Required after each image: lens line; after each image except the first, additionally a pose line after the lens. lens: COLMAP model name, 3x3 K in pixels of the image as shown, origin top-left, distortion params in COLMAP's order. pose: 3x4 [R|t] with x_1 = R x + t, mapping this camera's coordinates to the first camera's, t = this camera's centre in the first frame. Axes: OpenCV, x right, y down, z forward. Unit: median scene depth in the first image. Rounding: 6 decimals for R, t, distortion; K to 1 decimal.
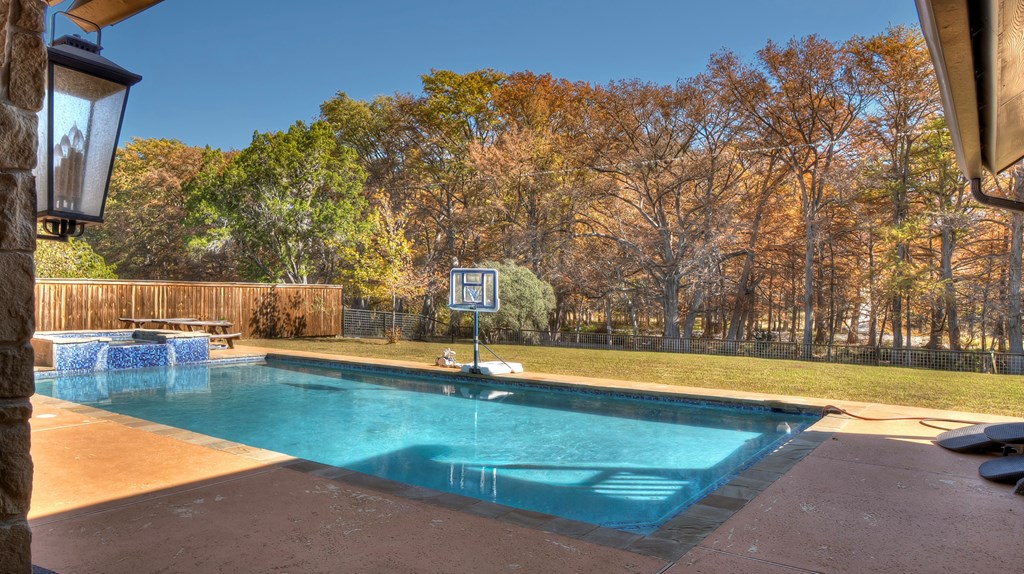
lens RADIAL K [[714.6, 0, 514.2], [0, 714.6, 287.5], [0, 0, 1]] dist [-0.101885, 0.063456]
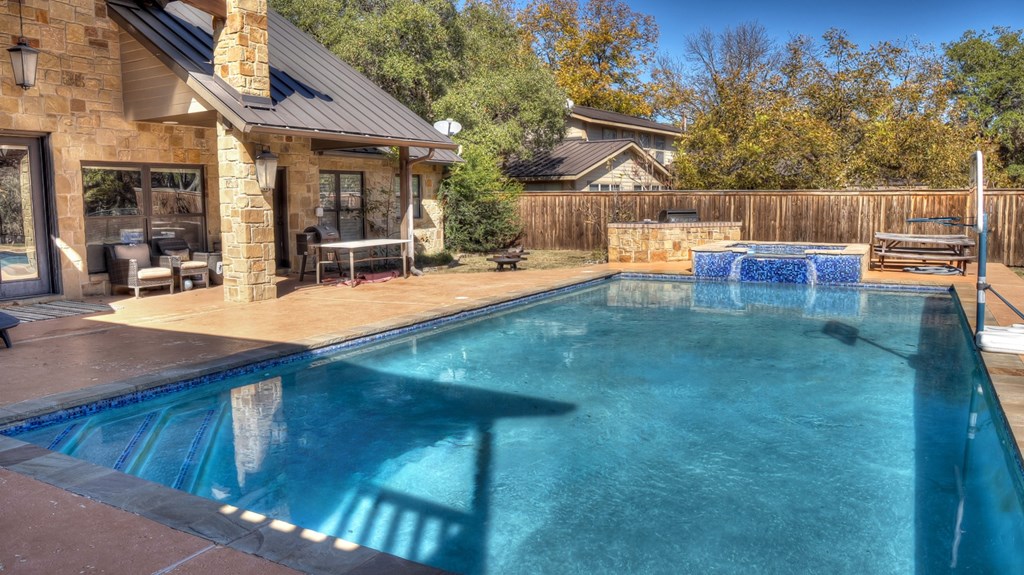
lens RADIAL K [[714.6, 0, 515.8], [0, 714.6, 286.5], [0, 0, 1]] dist [-0.101885, 0.063456]
pose [[0.097742, 0.103106, -0.989856, 0.358550], [0.017367, 0.994291, 0.105283, 0.013032], [0.995060, -0.027481, 0.095393, 0.535694]]
